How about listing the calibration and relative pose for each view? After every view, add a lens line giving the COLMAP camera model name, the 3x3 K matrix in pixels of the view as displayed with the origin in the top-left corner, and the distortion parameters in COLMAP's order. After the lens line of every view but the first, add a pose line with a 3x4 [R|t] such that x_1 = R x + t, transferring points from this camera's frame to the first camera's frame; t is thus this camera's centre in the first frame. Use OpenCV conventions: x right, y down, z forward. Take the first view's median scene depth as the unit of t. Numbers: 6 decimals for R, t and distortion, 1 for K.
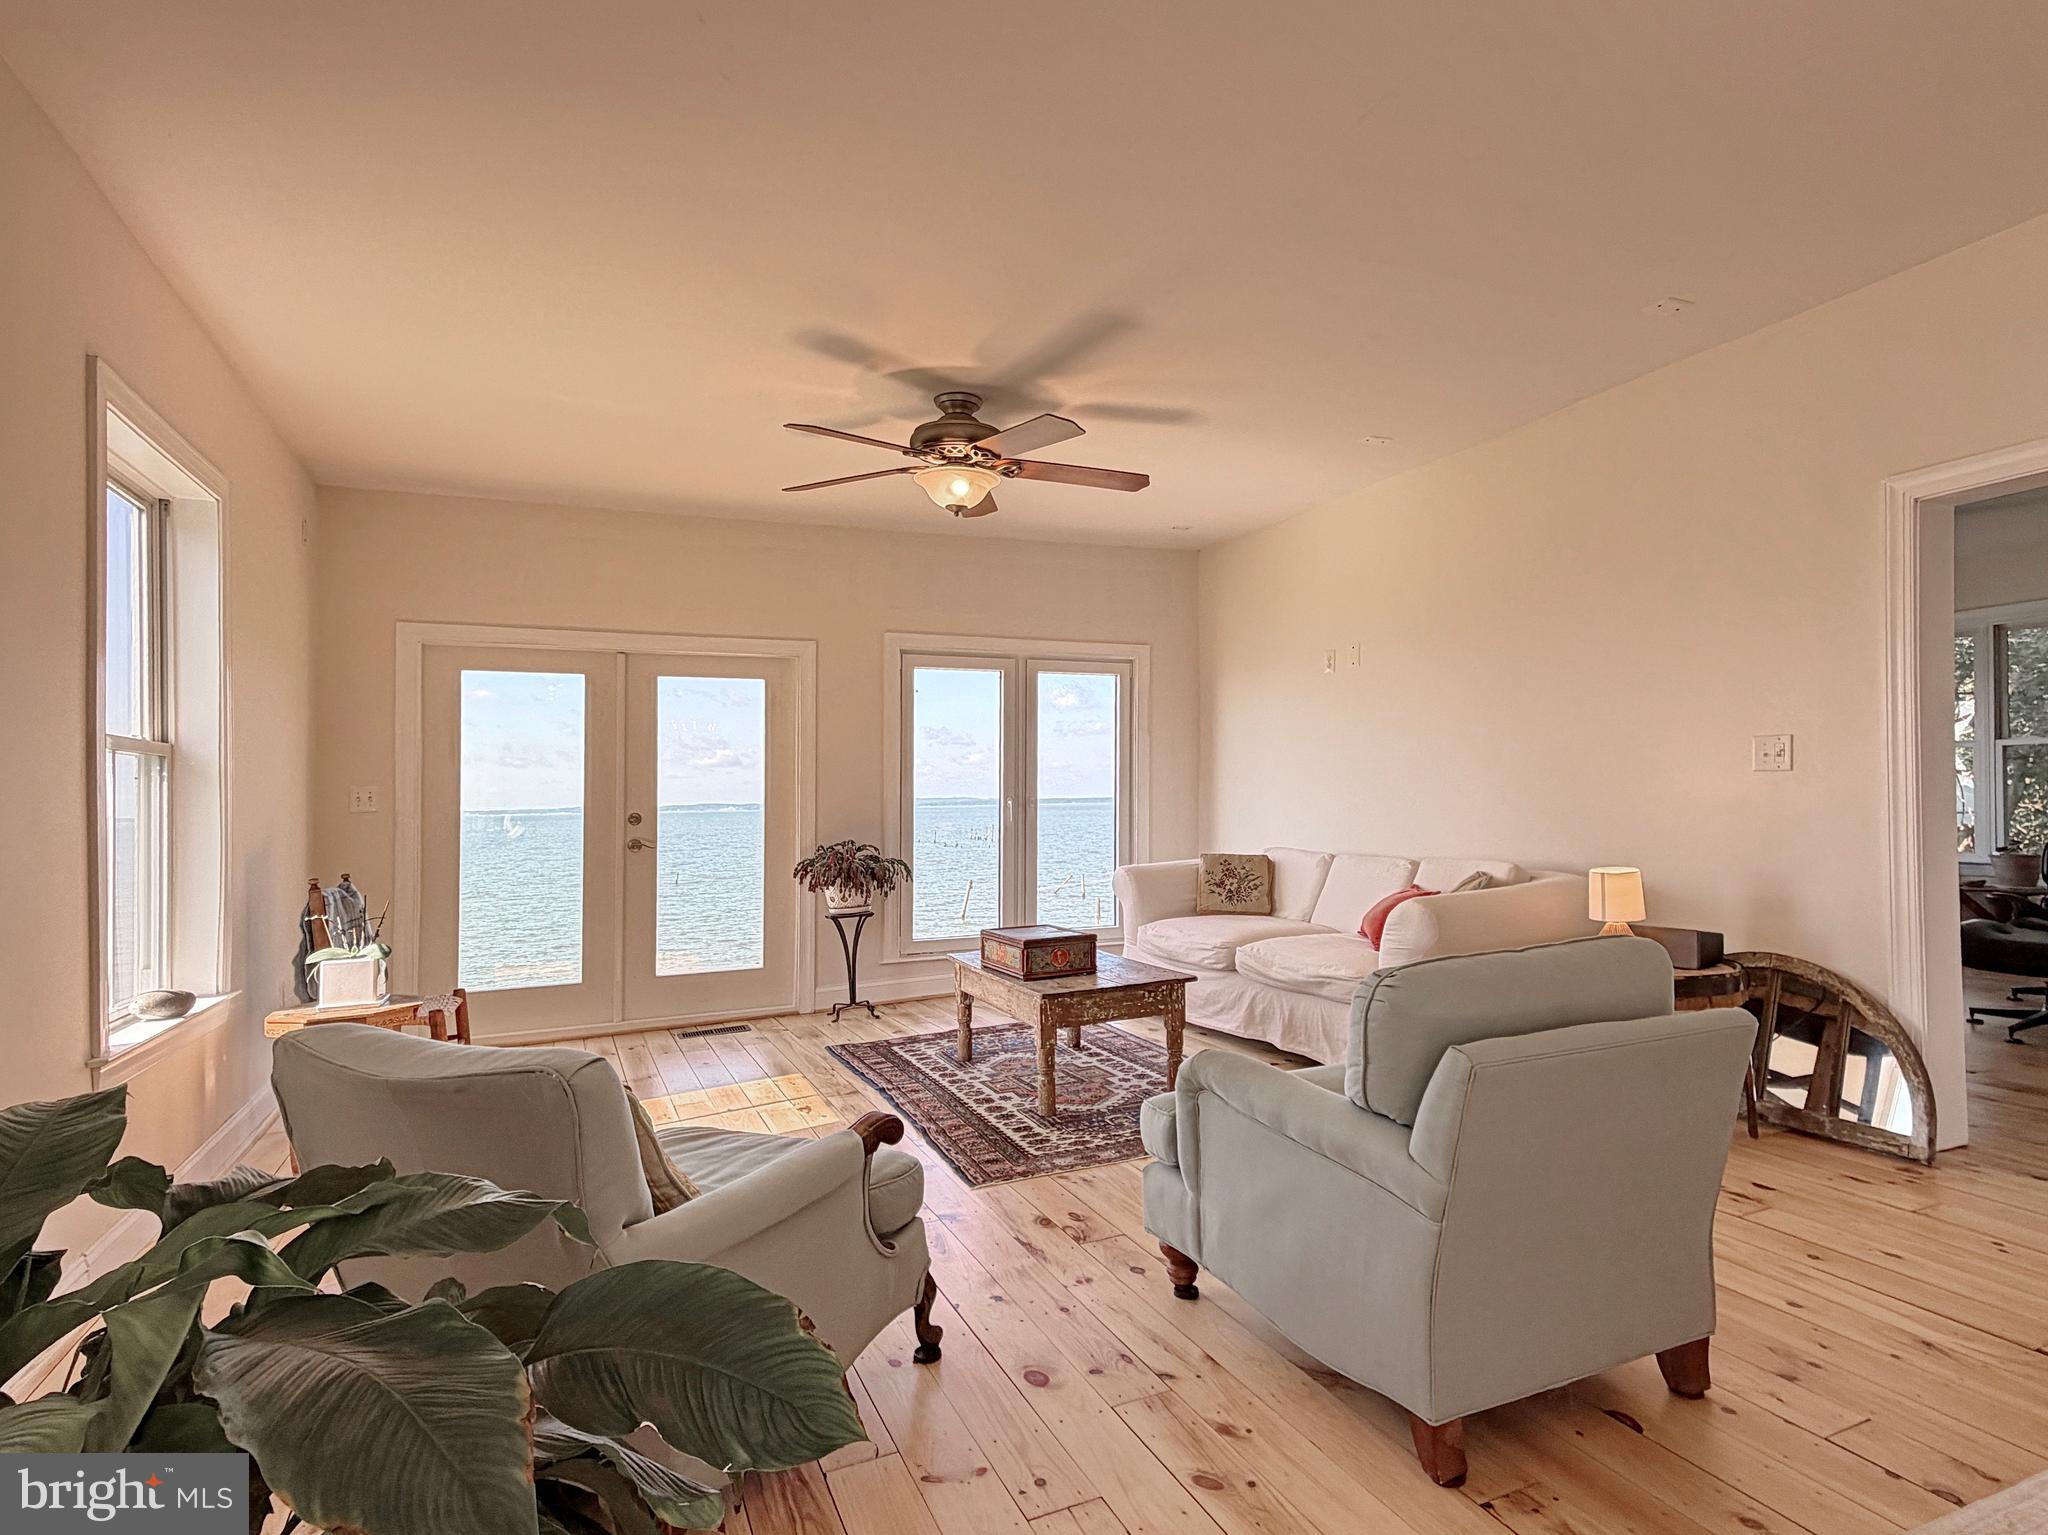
lens RADIAL K [[1081.7, 0, 1024.0], [0, 1081.7, 767.5], [0, 0, 1]] dist [0.041513, 0.000563]
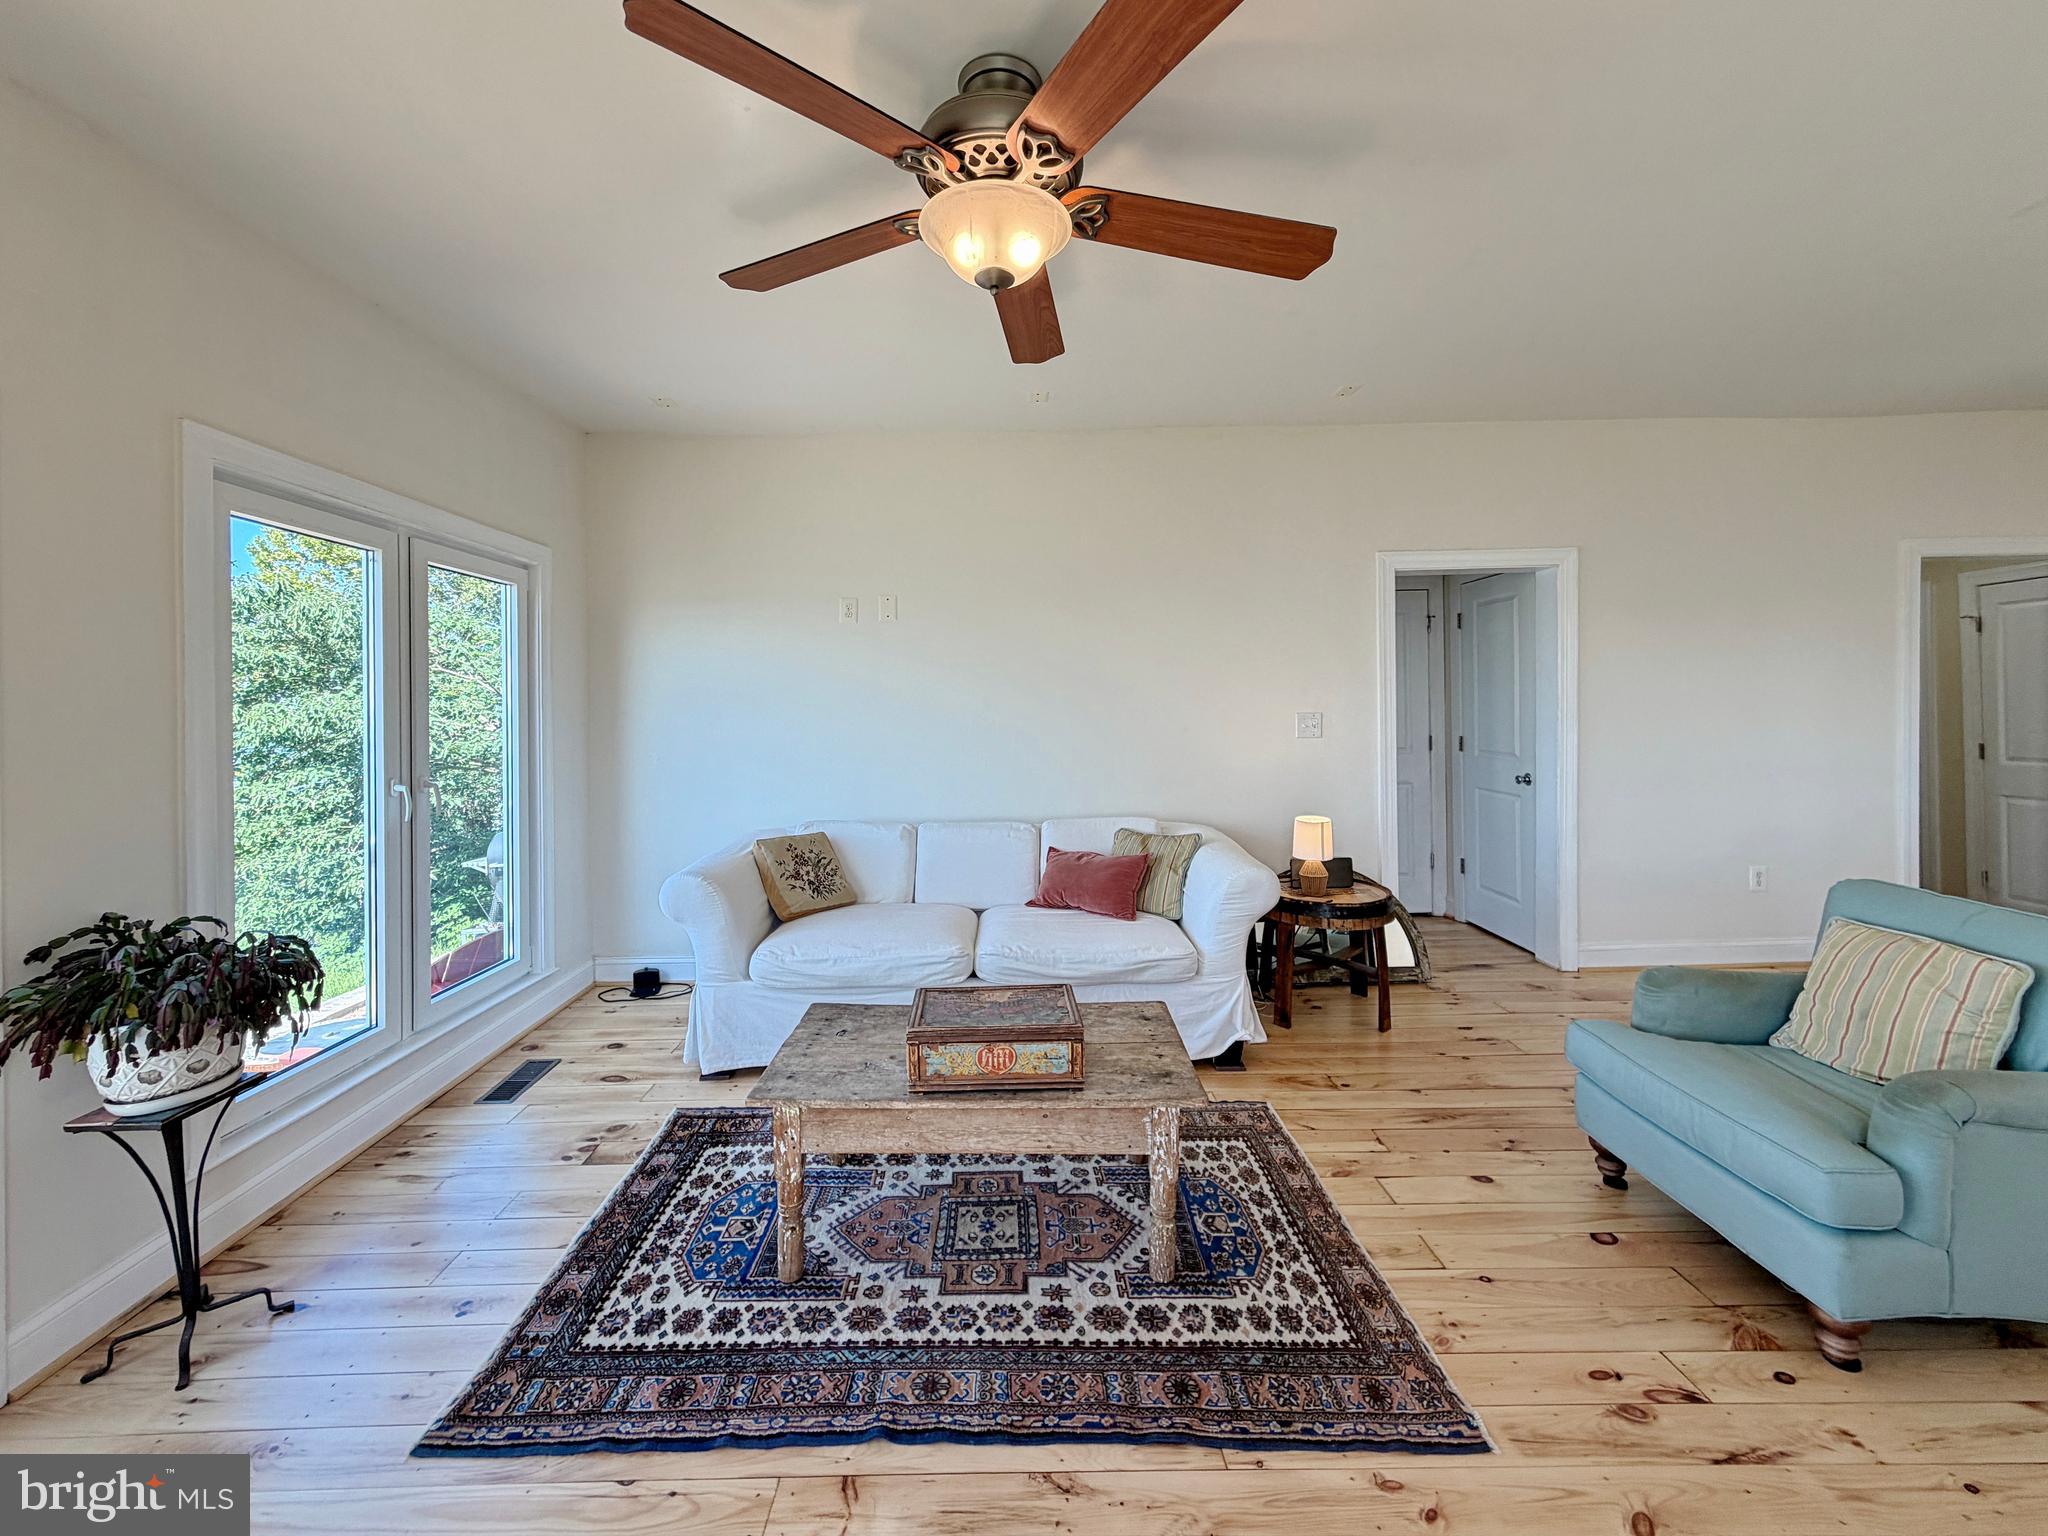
lens RADIAL K [[873.5, 0, 1017.1], [0, 873.5, 719.4], [0, 0, 1]] dist [-0.000332, -0.000074]
pose [[0.398638, 0.000835, 0.917108, -0.472046], [-0.018227, 0.999809, 0.007012, -0.019887], [-0.916927, -0.019512, 0.398577, 0.824255]]
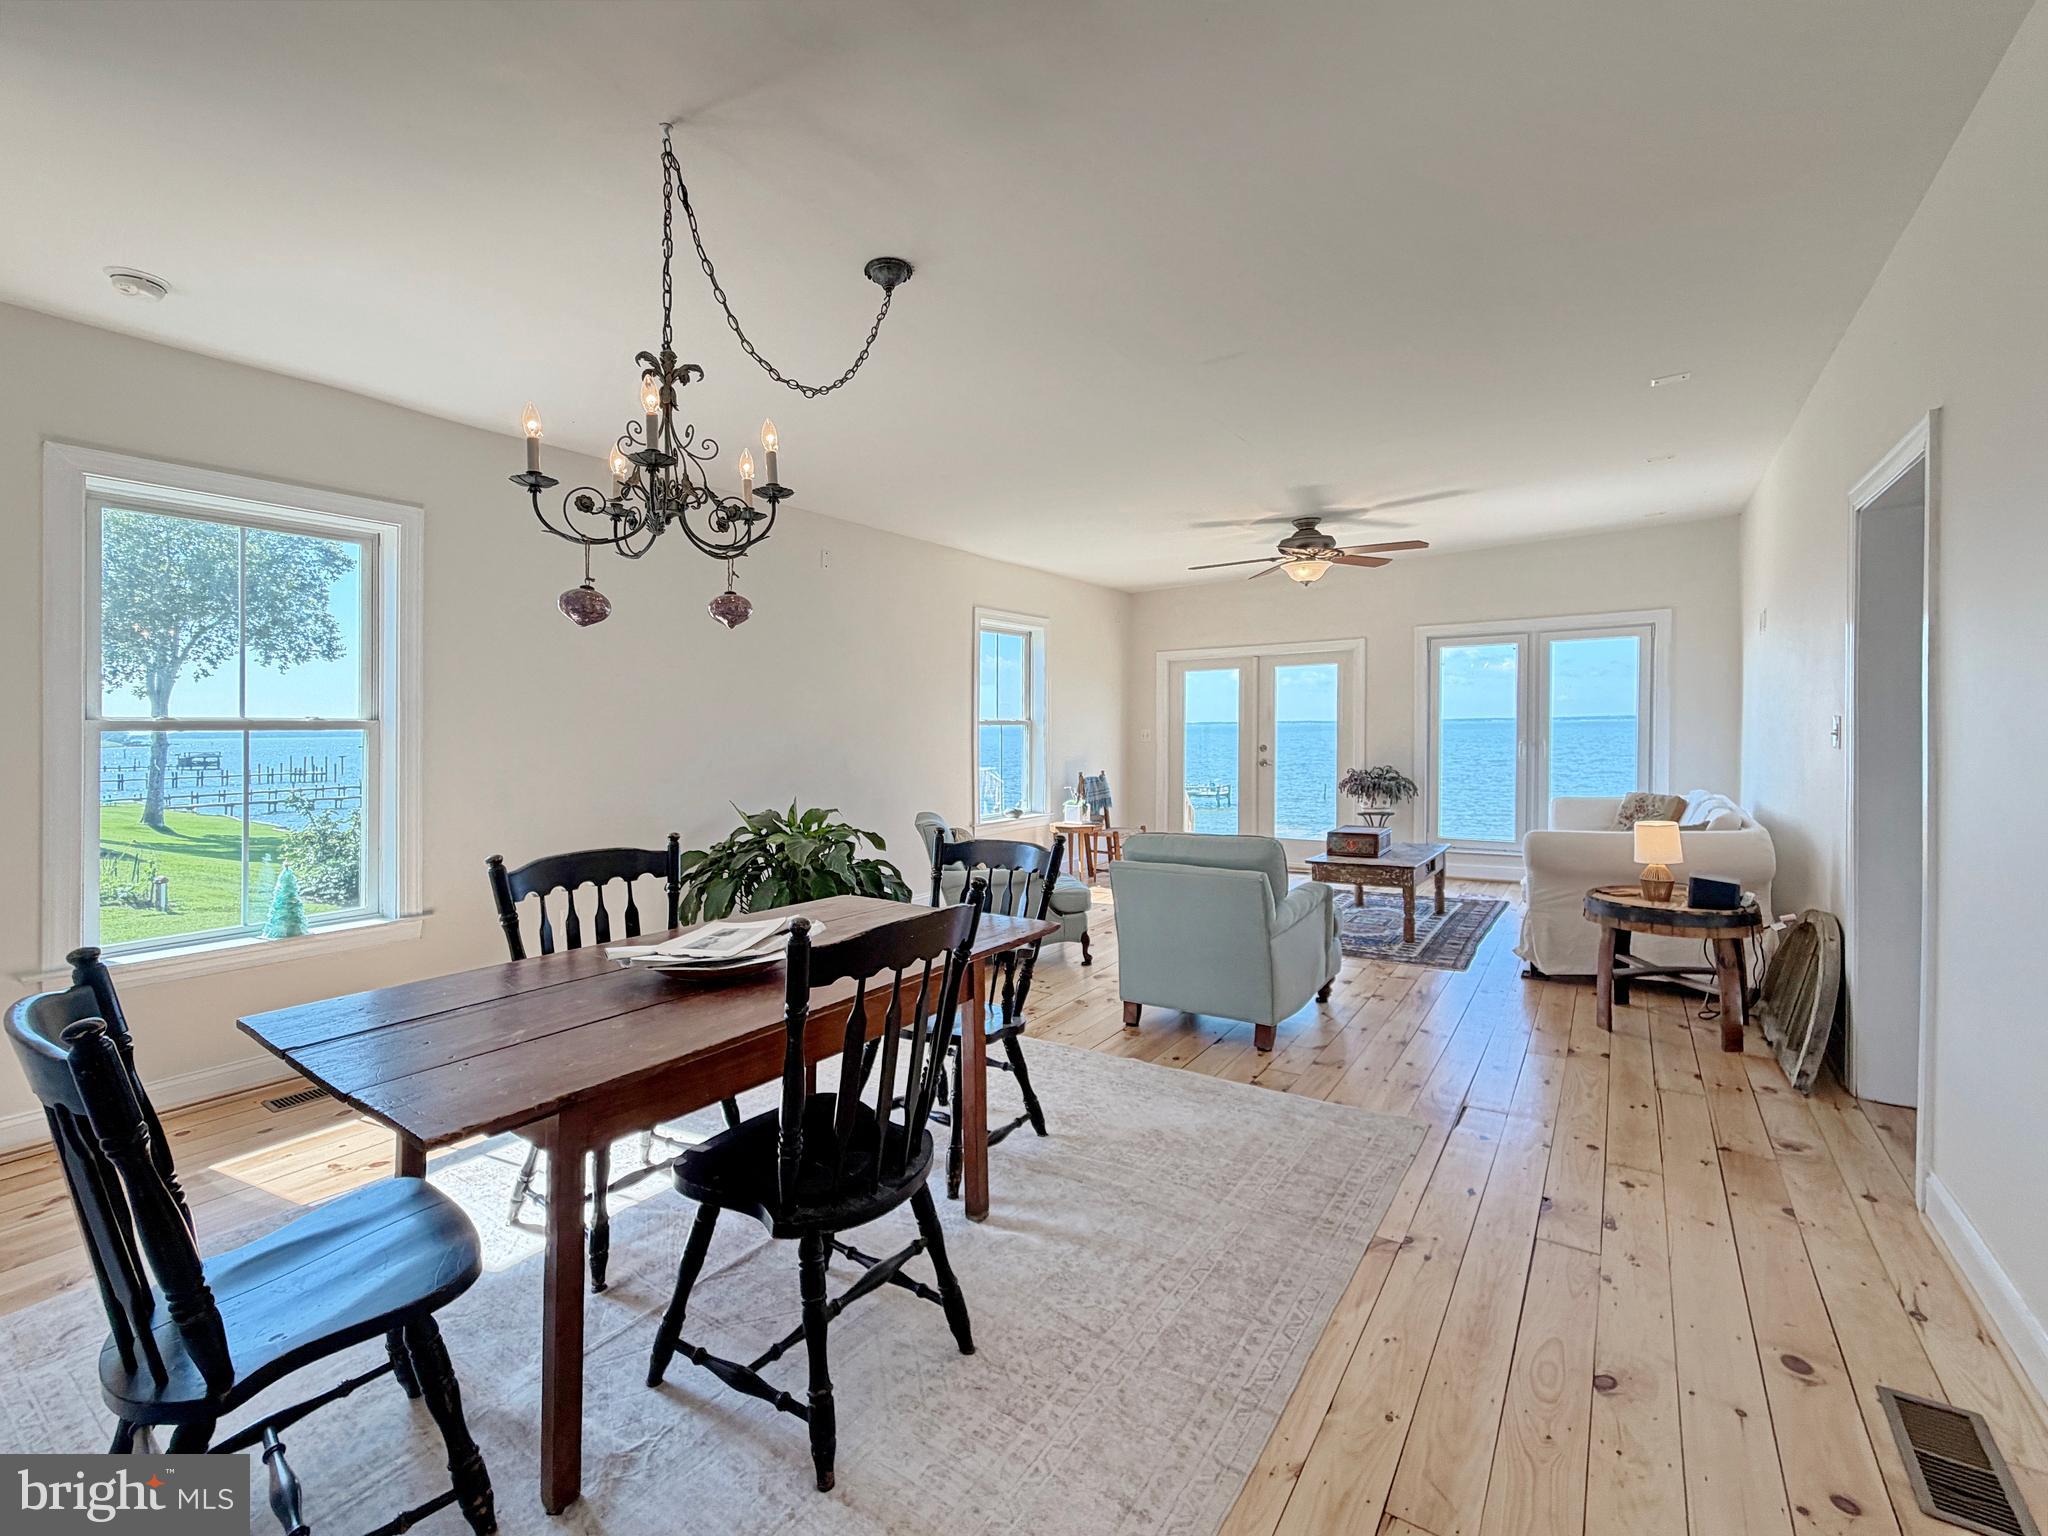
lens RADIAL K [[873.5, 0, 1017.1], [0, 873.5, 719.4], [0, 0, 1]] dist [-0.000332, -0.000074]
pose [[0.523127, 0.005426, -0.852238, 0.906732], [0.036462, 0.998922, 0.028742, -0.077963], [0.851475, -0.046110, 0.522365, -0.142794]]
